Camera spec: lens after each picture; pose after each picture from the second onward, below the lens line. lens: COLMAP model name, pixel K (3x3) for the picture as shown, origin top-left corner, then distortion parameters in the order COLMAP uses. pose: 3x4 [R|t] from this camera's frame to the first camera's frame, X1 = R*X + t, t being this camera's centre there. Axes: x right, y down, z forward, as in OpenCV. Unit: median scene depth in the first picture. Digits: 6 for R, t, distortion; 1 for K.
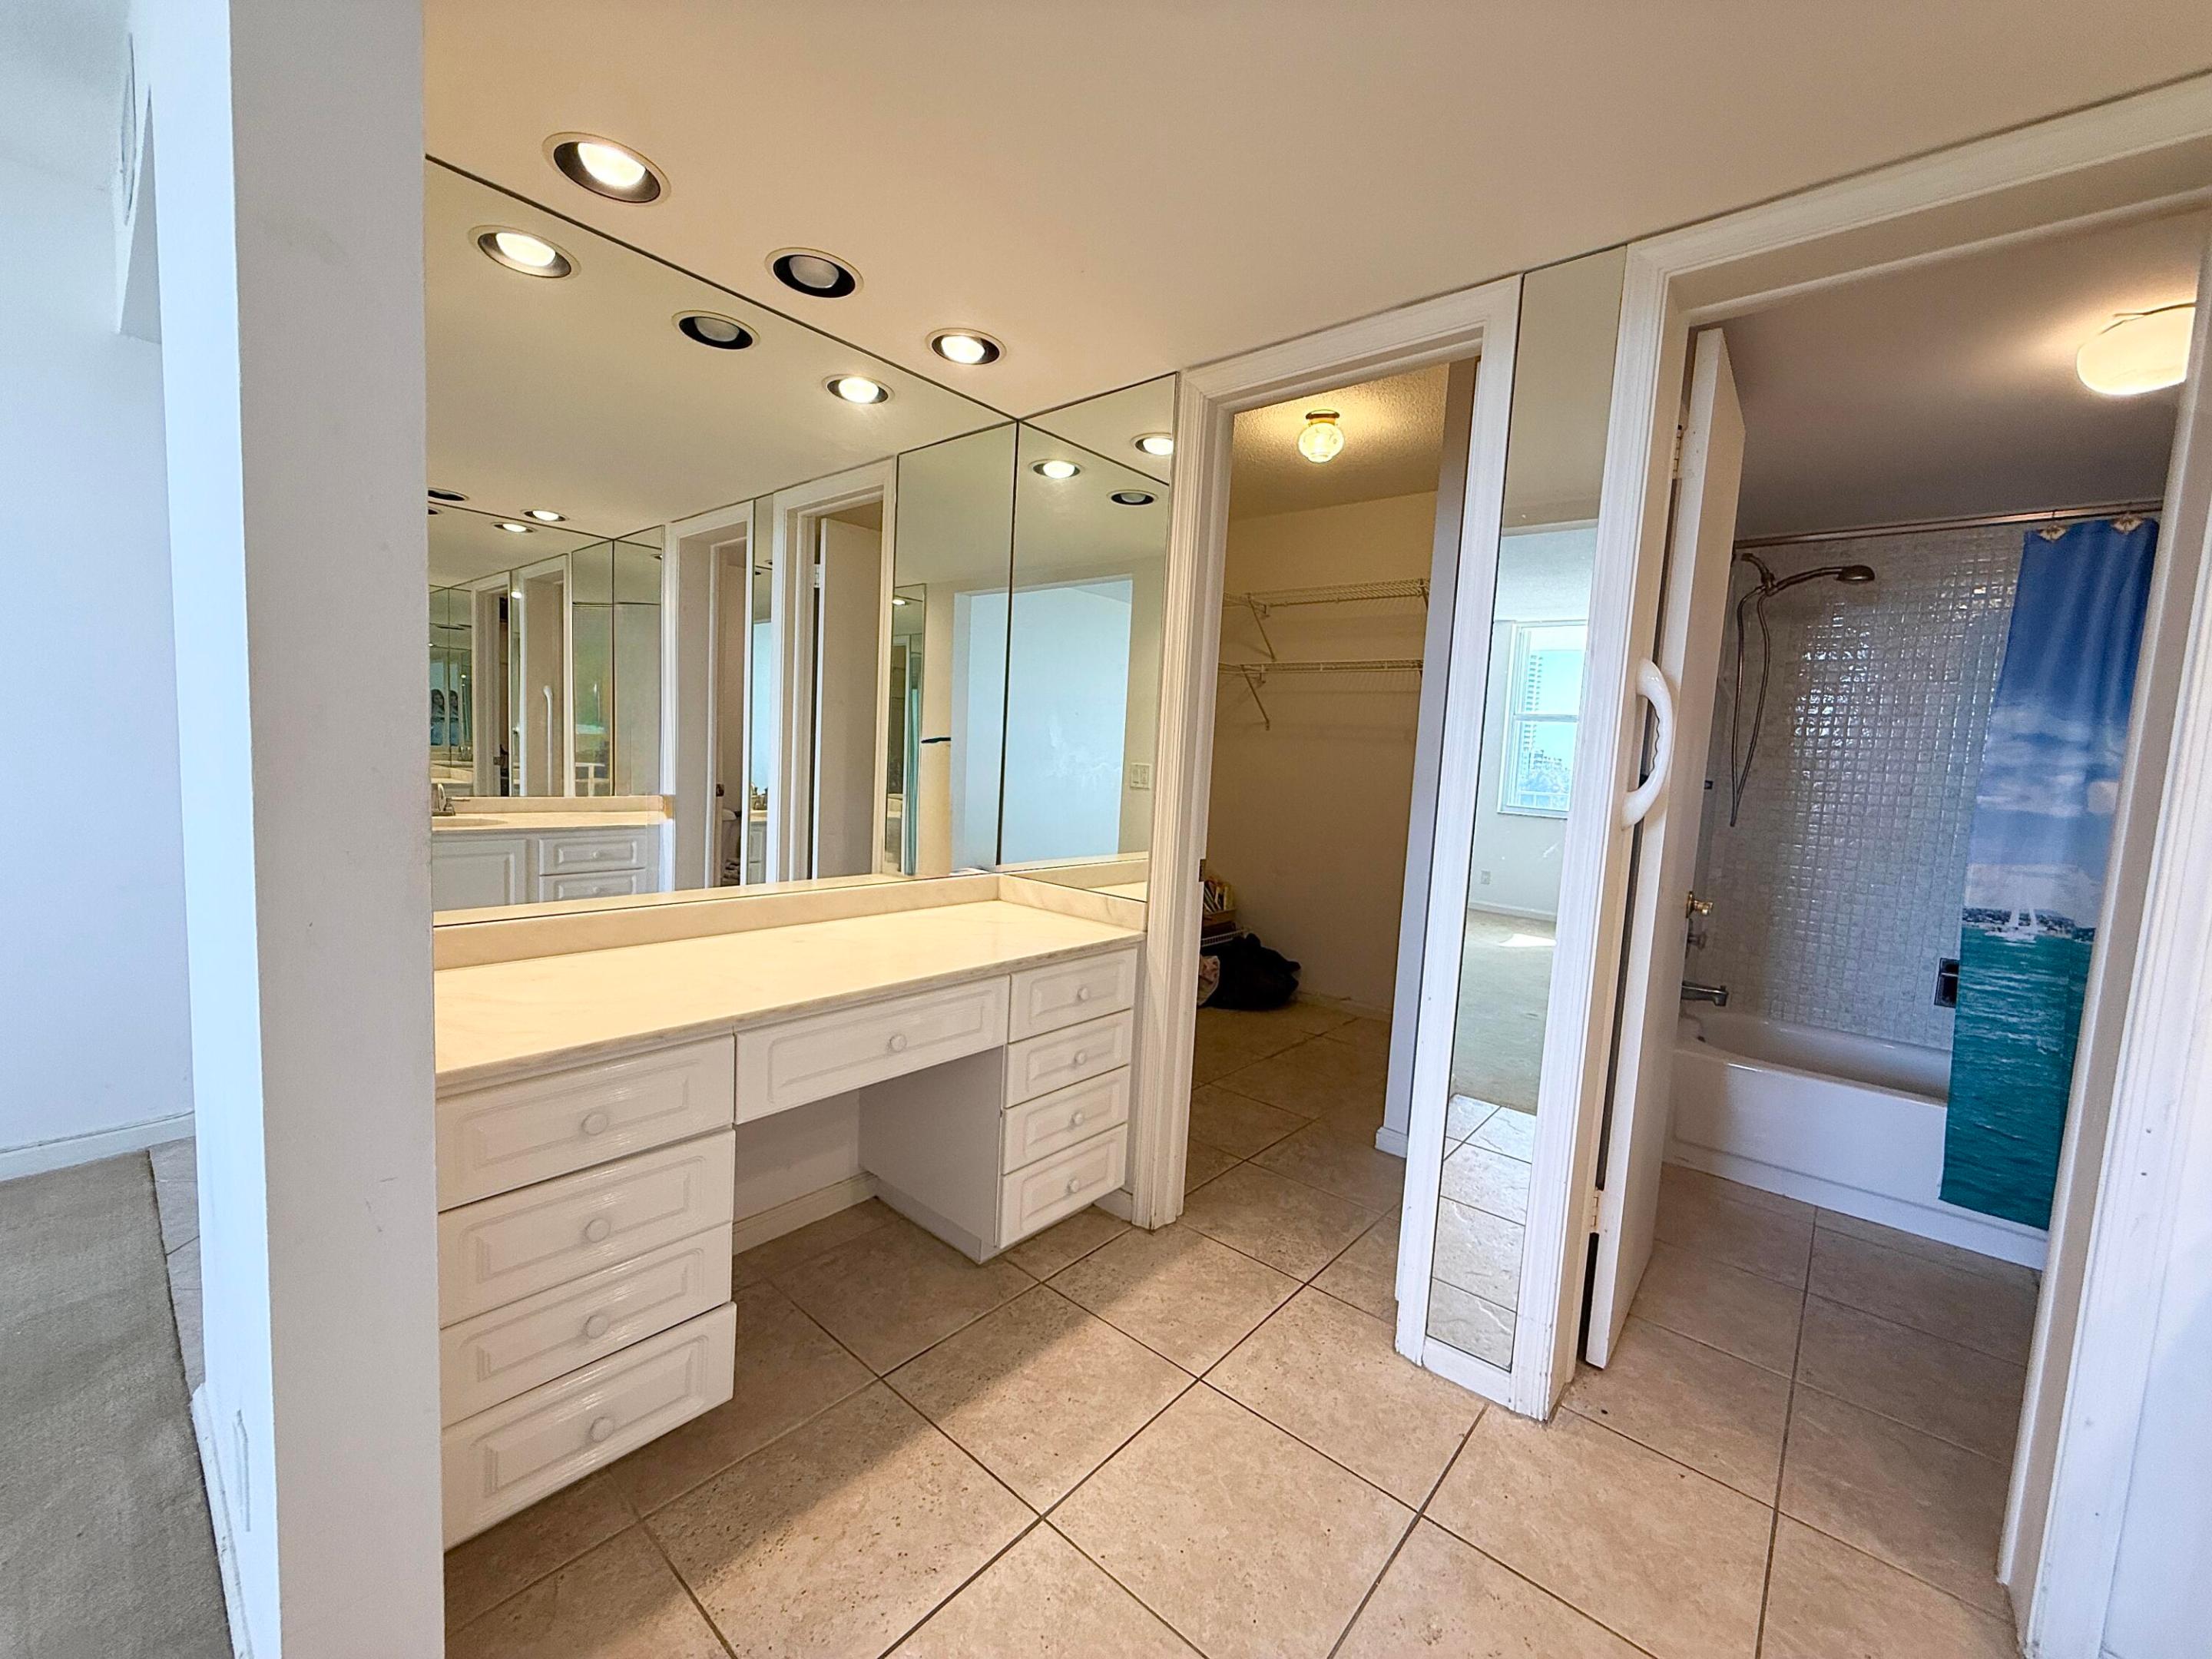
lens RADIAL K [[881.9, 0, 1102.3], [0, 881.9, 831.7], [0, 0, 1]] dist [0.001696, 0.000544]
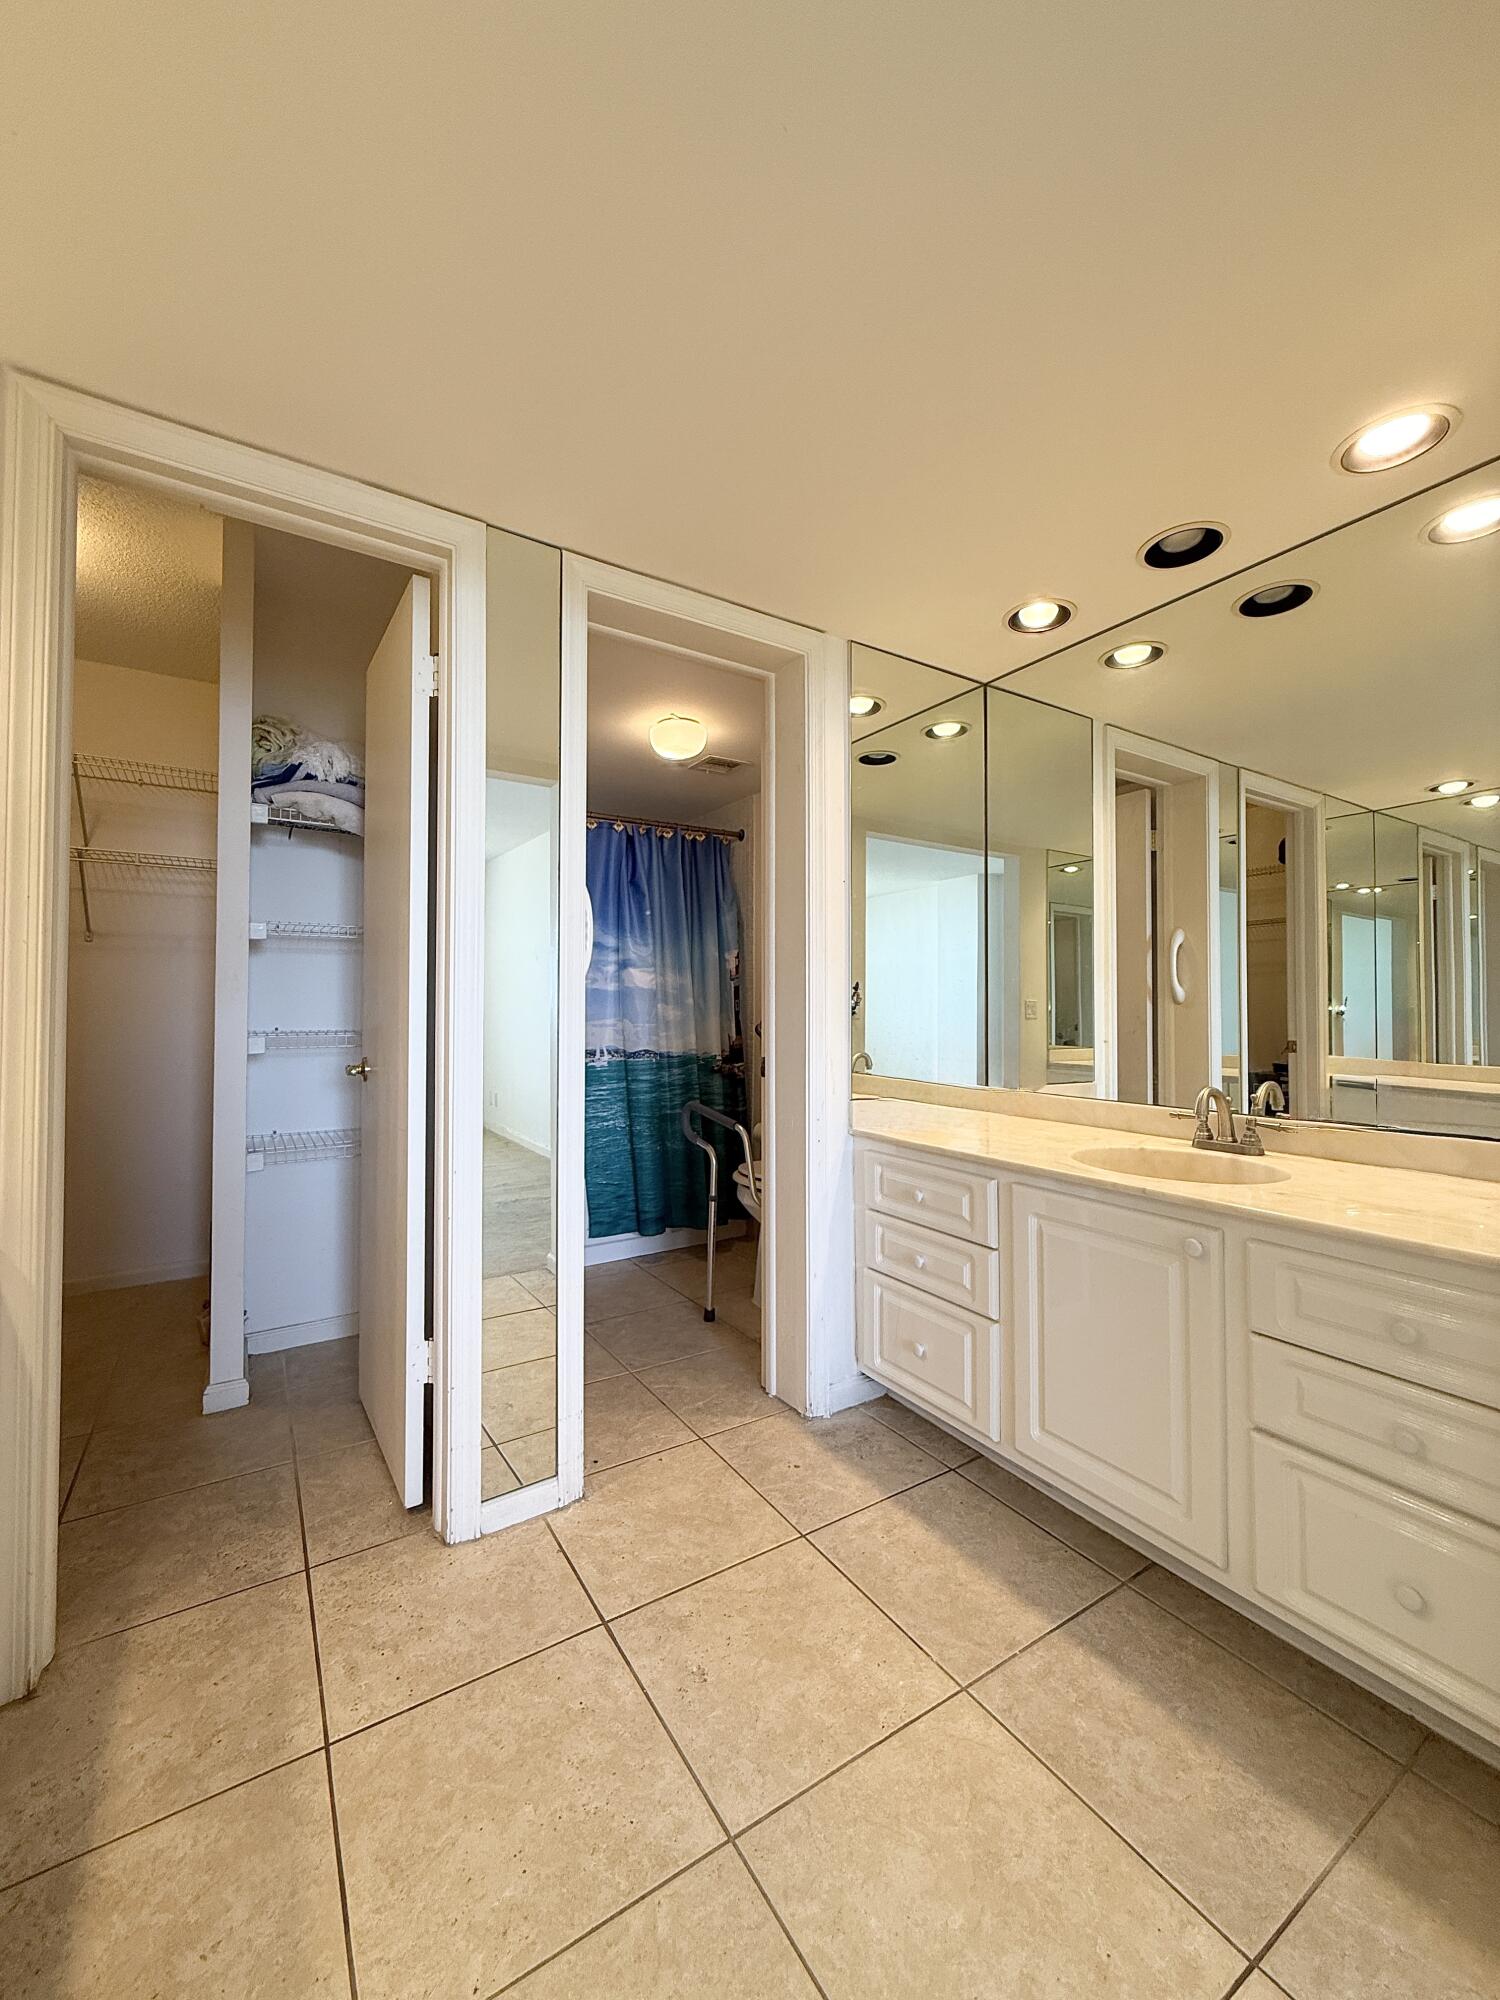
lens RADIAL K [[797.4, 0, 746.4], [0, 797.4, 995.8], [0, 0, 1]] dist [0.001696, 0.000544]
pose [[0.283236, -0.035822, 0.958381, -0.430404], [0.103067, 0.994652, 0.006718, 0.013559], [-0.953496, 0.096874, 0.285413, 0.407473]]
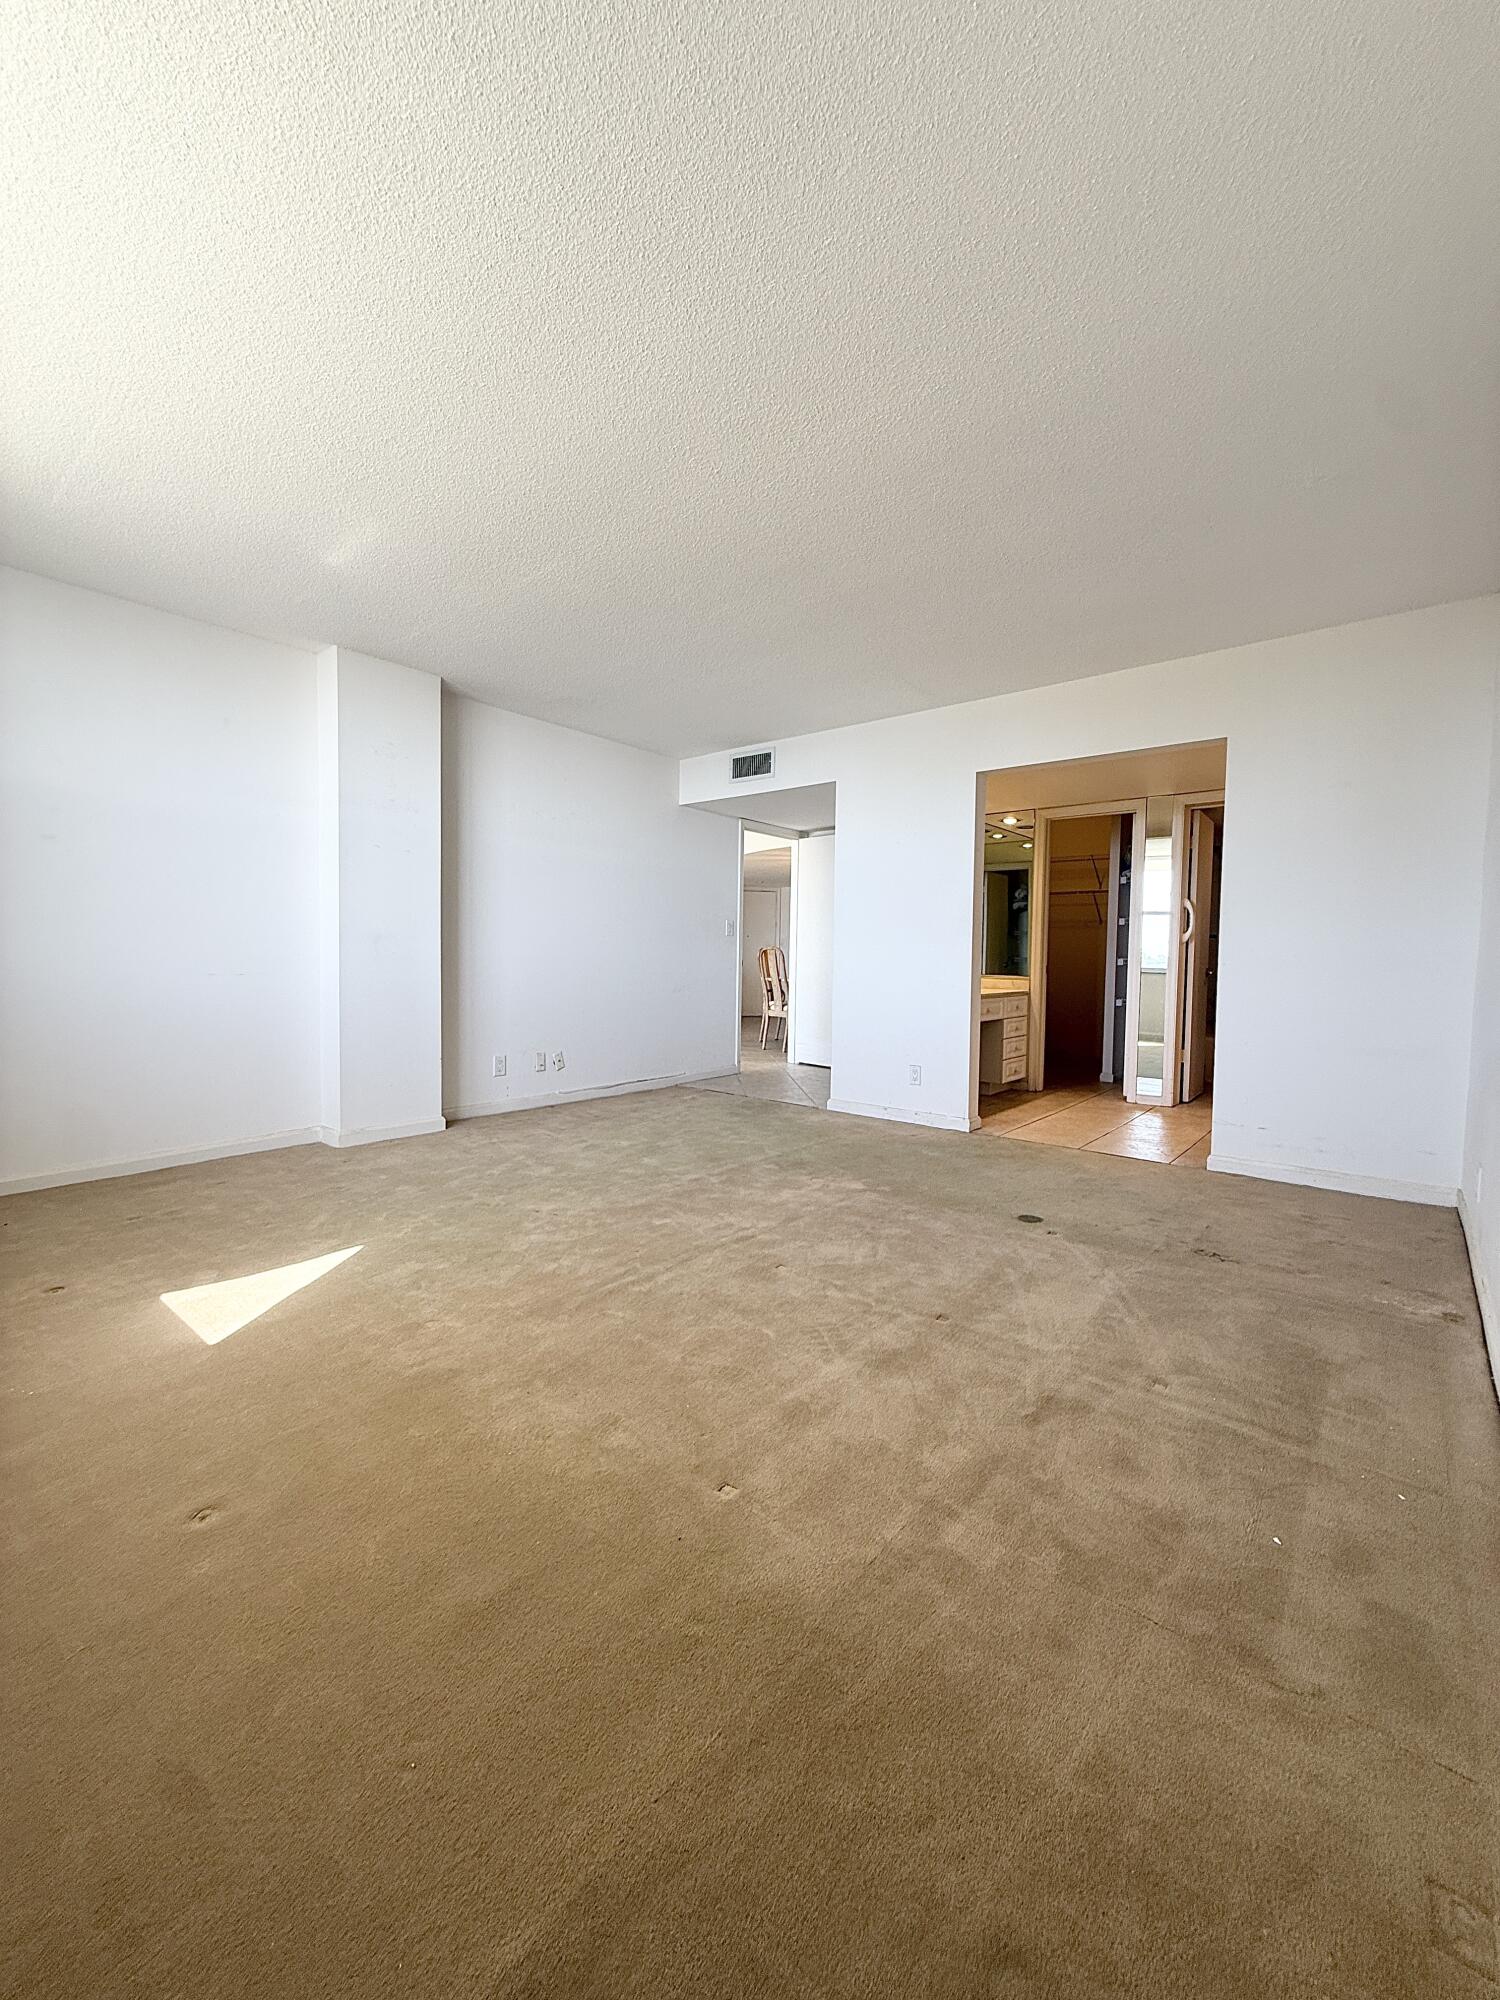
lens RADIAL K [[797.4, 0, 746.9], [0, 797.4, 997.5], [0, 0, 1]] dist [0.001696, 0.000544]
pose [[0.998438, -0.046107, 0.031557, -1.248456], [0.046979, 0.998518, -0.027479, 0.209978], [-0.030244, 0.028918, 0.999124, -2.109337]]
